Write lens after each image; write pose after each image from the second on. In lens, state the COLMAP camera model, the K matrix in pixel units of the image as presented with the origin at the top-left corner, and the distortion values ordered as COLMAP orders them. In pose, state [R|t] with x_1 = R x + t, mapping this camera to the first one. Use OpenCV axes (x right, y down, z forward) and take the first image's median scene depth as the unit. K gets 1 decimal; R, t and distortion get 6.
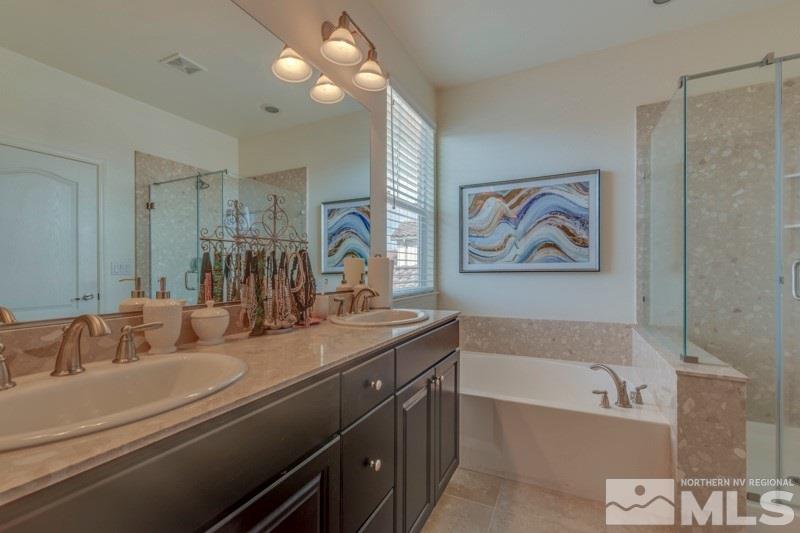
lens RADIAL K [[359.7, 0, 414.0], [0, 359.7, 264.3], [0, 0, 1]] dist [0.003098, 0.000703]
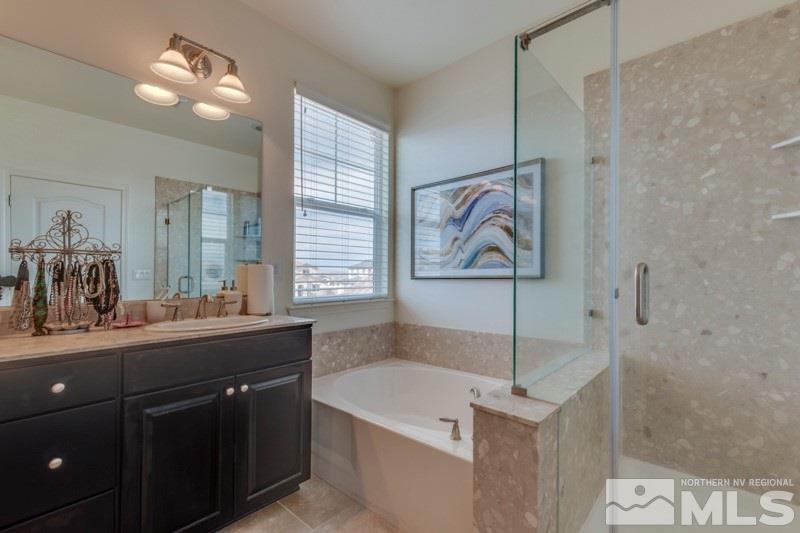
lens RADIAL K [[359.7, 0, 400.3], [0, 359.7, 267.9], [0, 0, 1]] dist [0.003098, 0.000703]
pose [[0.960458, -0.003914, -0.278398, 0.482606], [0.002963, 0.999988, -0.003836, -0.003626], [0.278409, 0.002859, 0.960458, 0.107962]]
